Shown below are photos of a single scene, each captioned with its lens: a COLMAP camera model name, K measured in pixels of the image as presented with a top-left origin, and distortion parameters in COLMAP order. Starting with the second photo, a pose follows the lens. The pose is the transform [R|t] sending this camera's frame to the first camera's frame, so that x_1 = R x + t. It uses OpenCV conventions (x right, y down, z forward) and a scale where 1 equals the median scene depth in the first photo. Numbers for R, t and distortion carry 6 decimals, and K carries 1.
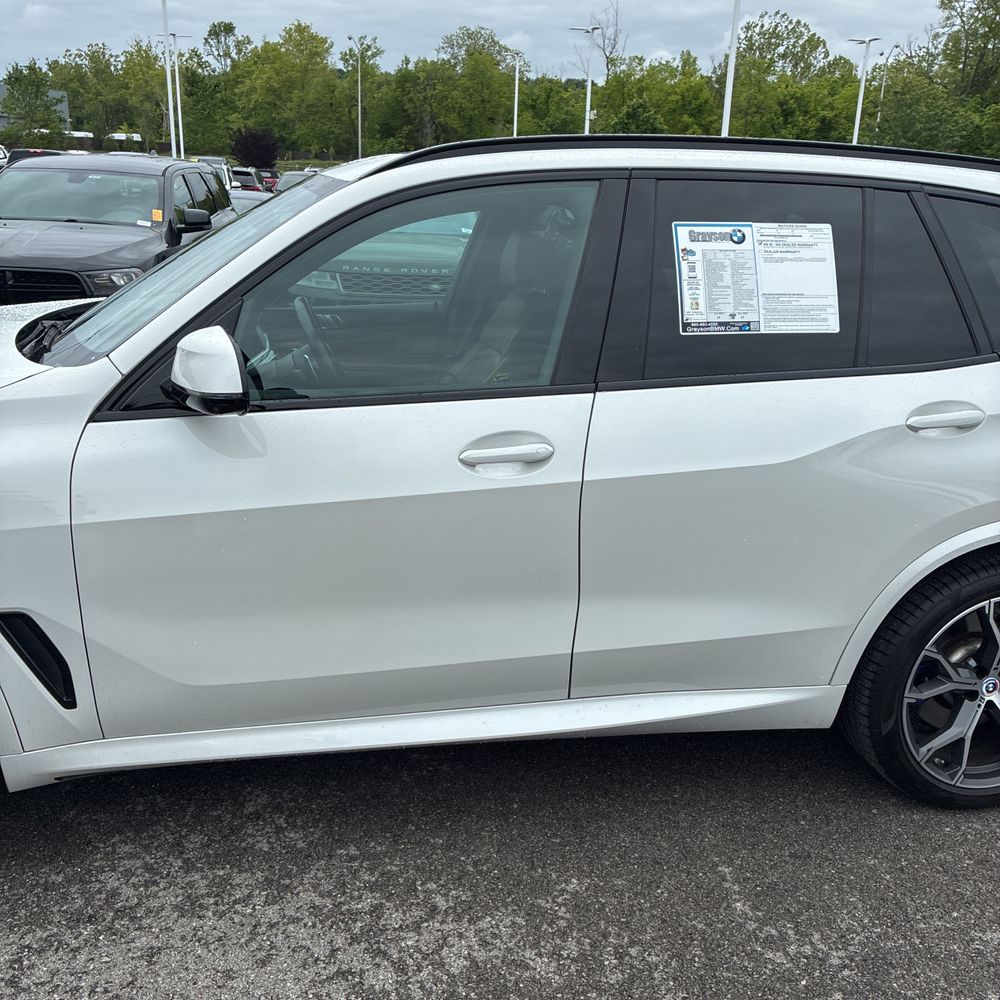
lens RADIAL K [[1014.2, 0, 506.6], [0, 1014.2, 498.4], [0, 0, 1]] dist [0.013785, 0.015788]
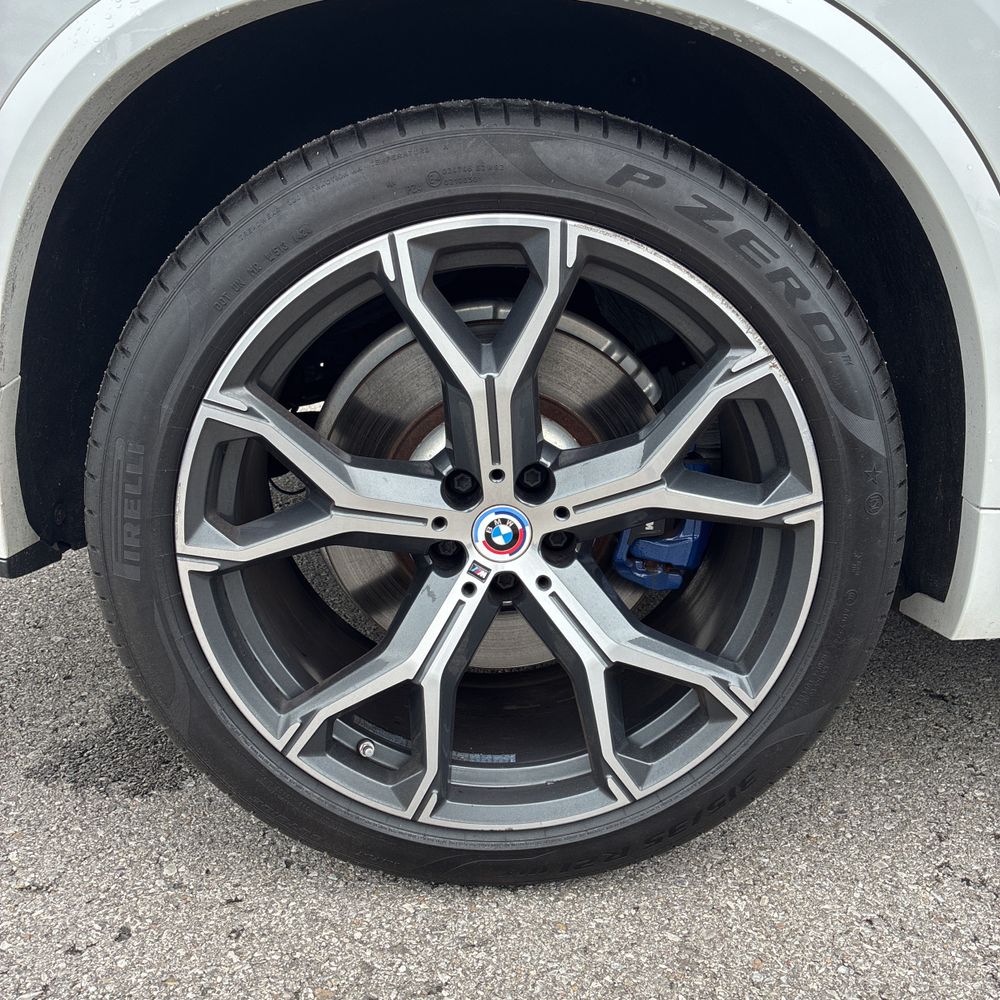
lens RADIAL K [[862.5, 0, 505.4], [0, 862.5, 457.1], [0, 0, 1]] dist [0.008171, 0.001211]
pose [[0.987127, -0.031257, -0.156858, 0.578292], [0.025012, 0.998820, -0.041626, 0.190080], [0.157974, 0.037166, 0.986744, 0.791052]]
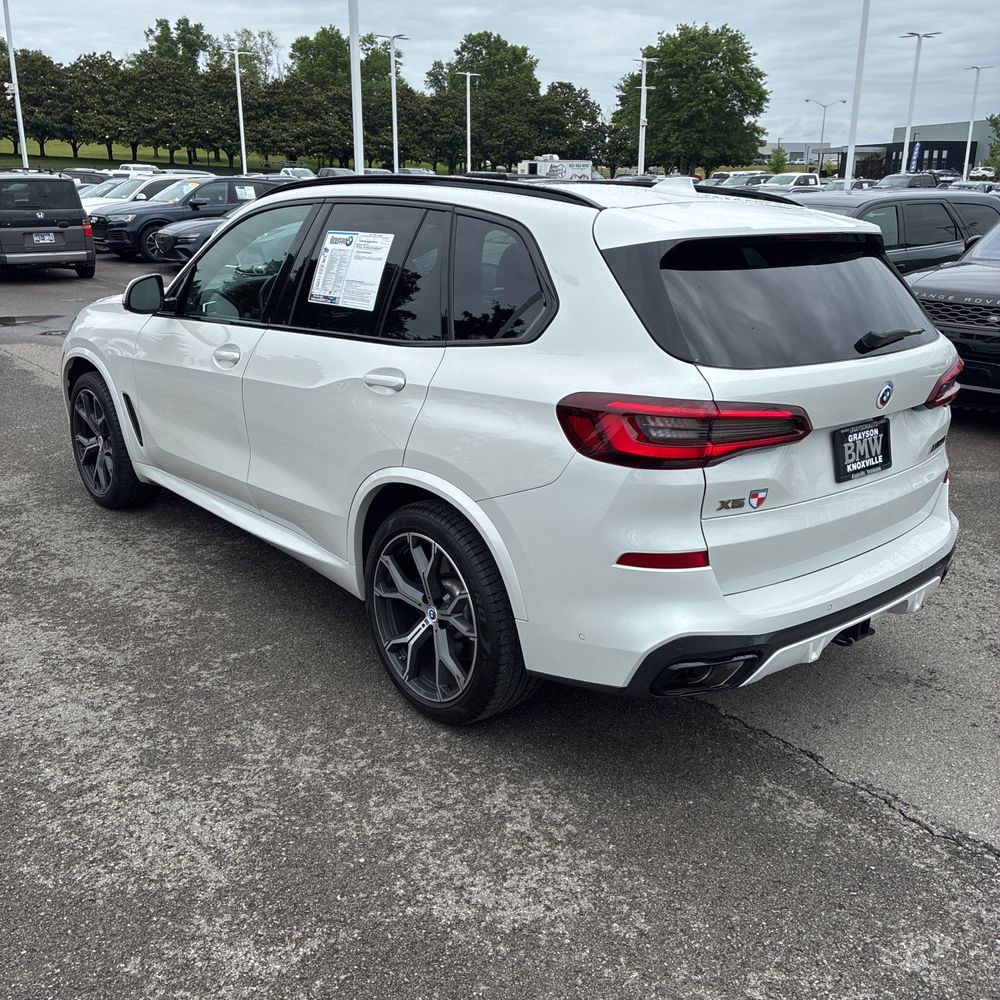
lens RADIAL K [[1010.8, 0, 500.0], [0, 1010.8, 502.2], [0, 0, 1]] dist [0.030935, -0.013816]
pose [[0.500649, 0.232427, -0.833864, 1.655620], [-0.255747, 0.959995, 0.114034, -0.114316], [0.827009, 0.156167, 0.540063, 0.432929]]
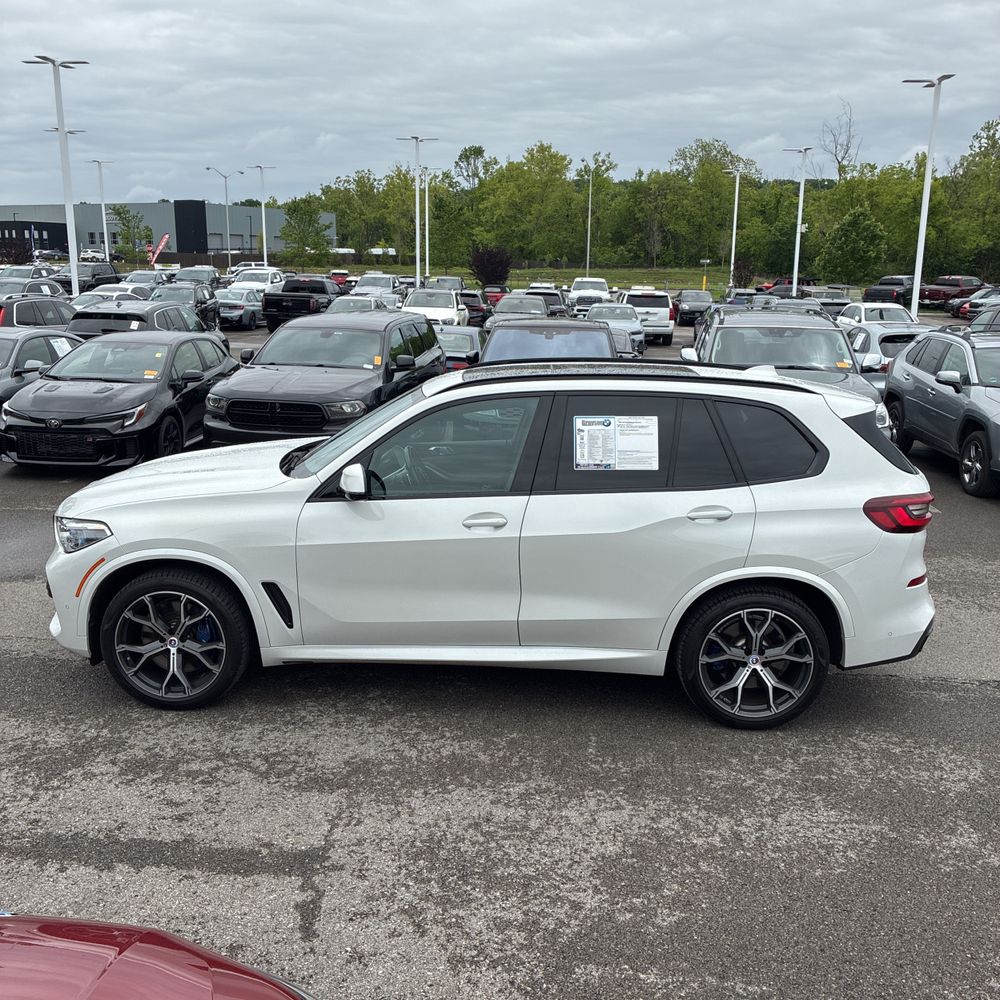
lens RADIAL K [[1017.4, 0, 505.3], [0, 1017.4, 494.9], [0, 0, 1]] dist [0.031366, -0.024460]
pose [[0.974789, 0.028439, -0.221311, 0.482774], [-0.049612, 0.994641, -0.090708, 0.084802], [0.217545, 0.099401, 0.970976, -1.026945]]
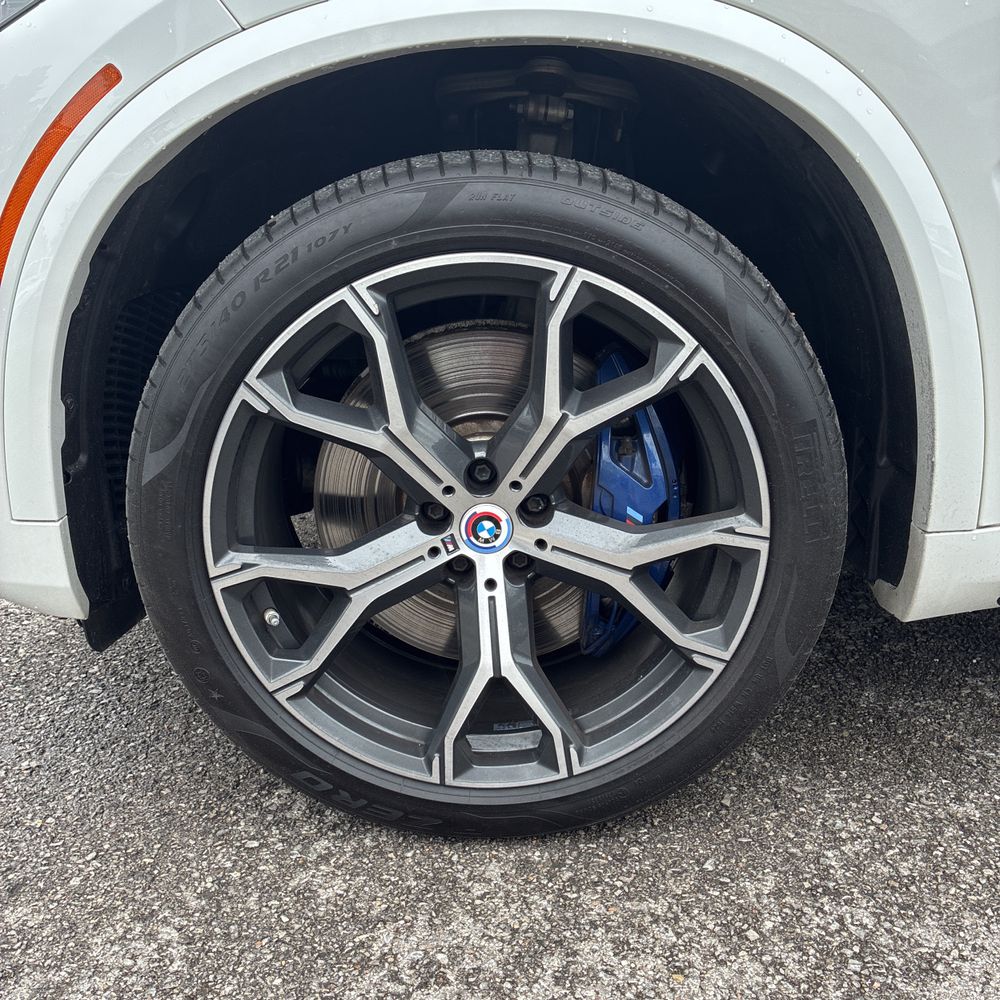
lens RADIAL K [[1010.8, 0, 500.0], [0, 1010.8, 502.2], [0, 0, 1]] dist [0.030935, -0.013816]
pose [[0.979656, 0.006040, -0.200592, -0.540670], [-0.001797, 0.999771, 0.021331, 0.209048], [0.200675, -0.020536, 0.979443, 0.469920]]
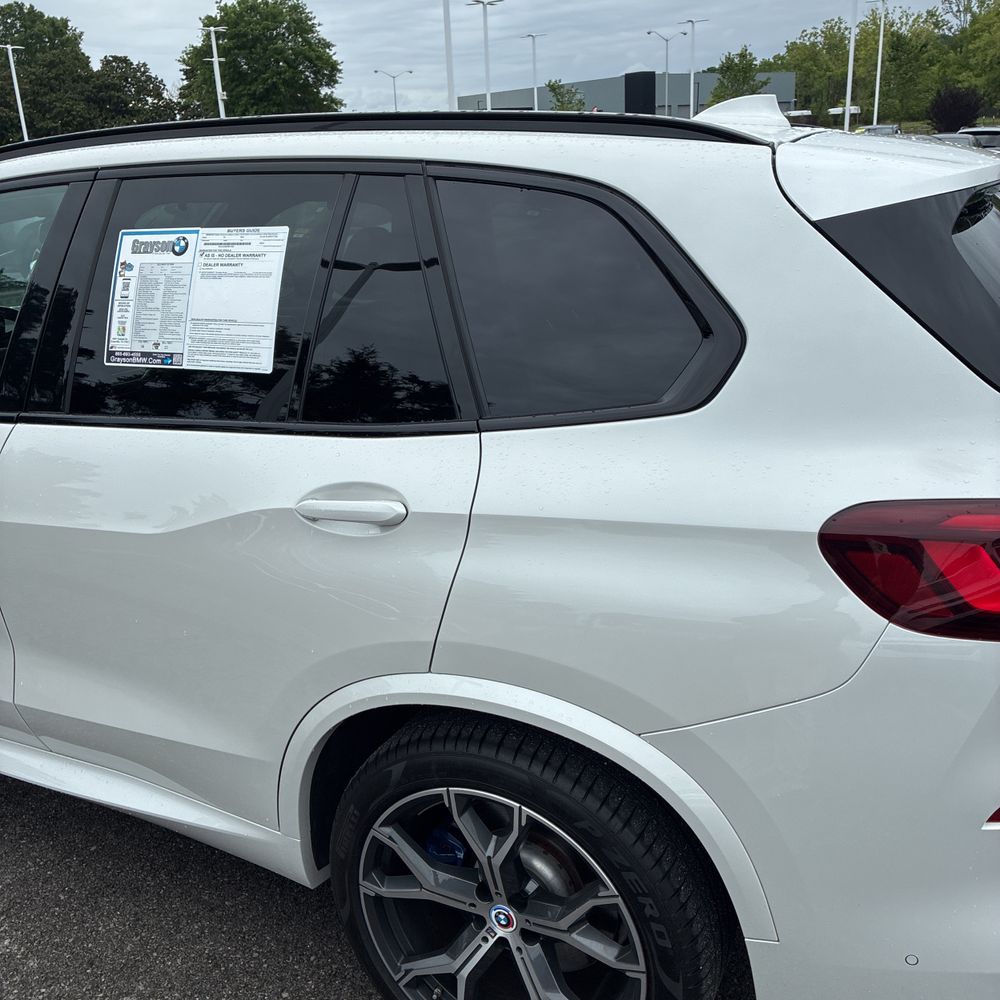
lens RADIAL K [[1026.5, 0, 492.1], [0, 1026.5, 499.5], [0, 0, 1]] dist [0.026245, -0.019826]
pose [[0.783978, 0.134855, -0.605965, 0.928422], [-0.122208, 0.990545, 0.062333, -0.139310], [0.608641, 0.025186, 0.793046, 0.506450]]
